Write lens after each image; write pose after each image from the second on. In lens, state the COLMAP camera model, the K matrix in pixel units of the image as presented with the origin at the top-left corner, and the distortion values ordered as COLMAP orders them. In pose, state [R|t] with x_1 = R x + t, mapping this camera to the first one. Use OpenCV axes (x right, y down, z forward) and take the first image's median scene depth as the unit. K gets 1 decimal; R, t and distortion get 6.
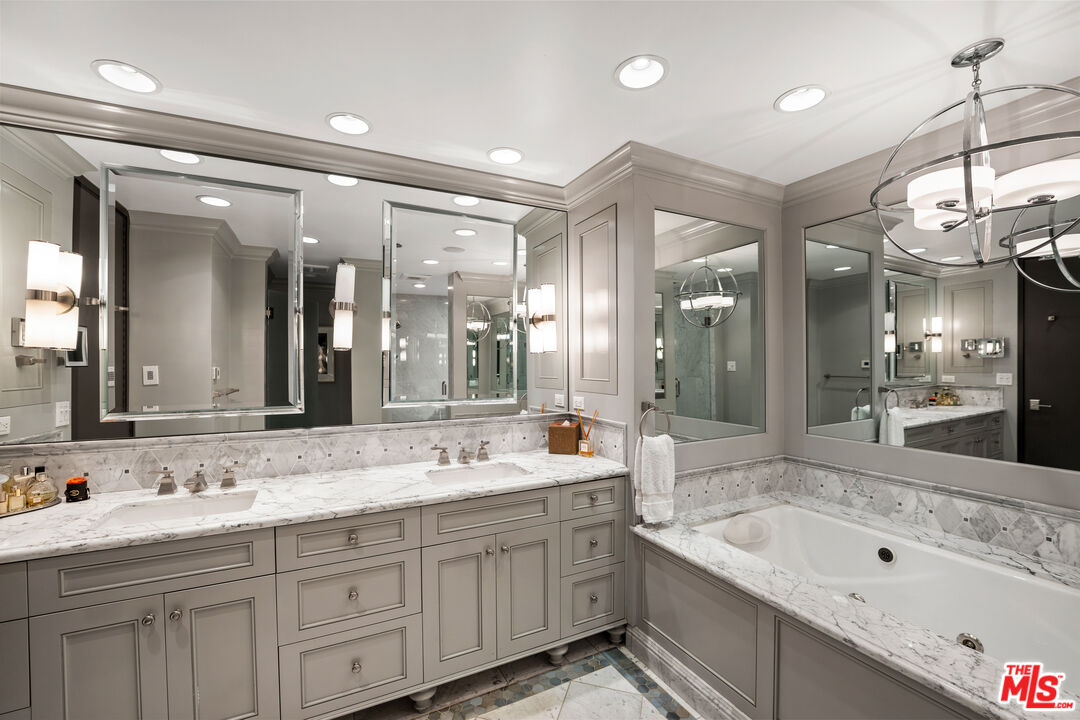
lens RADIAL K [[457.0, 0, 536.9], [0, 457.0, 362.9], [0, 0, 1]] dist [-0.030548, 0.004714]
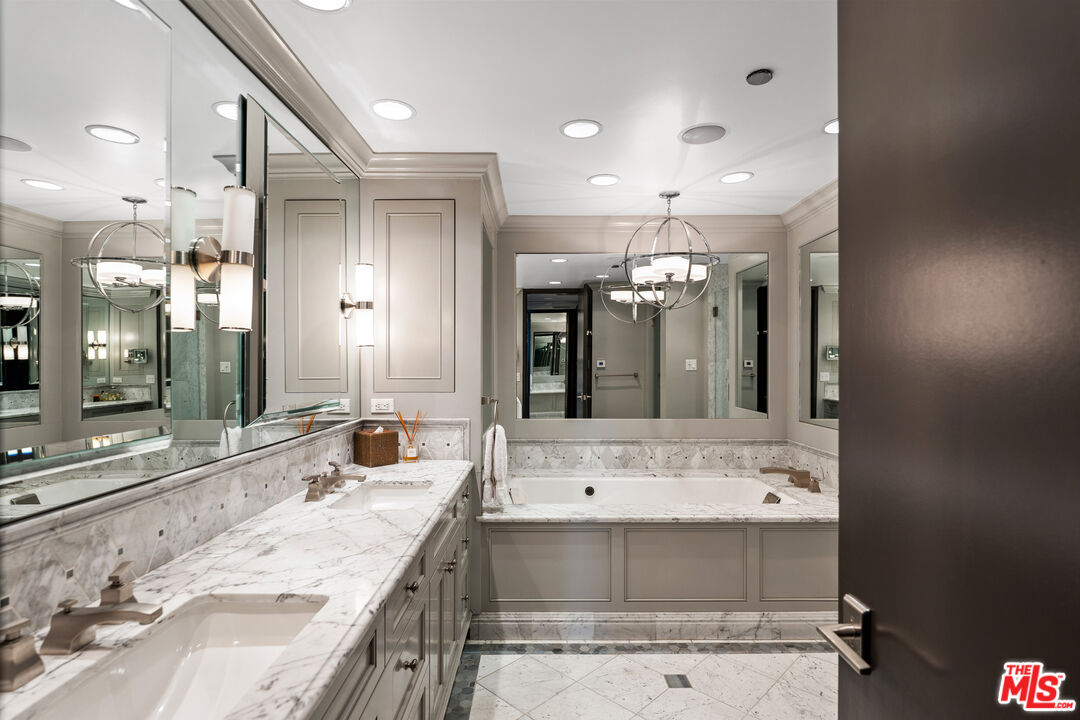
lens RADIAL K [[571.1, 0, 545.9], [0, 571.1, 362.5], [0, 0, 1]] dist [-0.004473, -0.000951]
pose [[0.411609, 0.007869, 0.911326, -0.970819], [-0.002929, 0.999969, -0.007312, 0.016028], [-0.911356, 0.000341, 0.411620, 0.337485]]
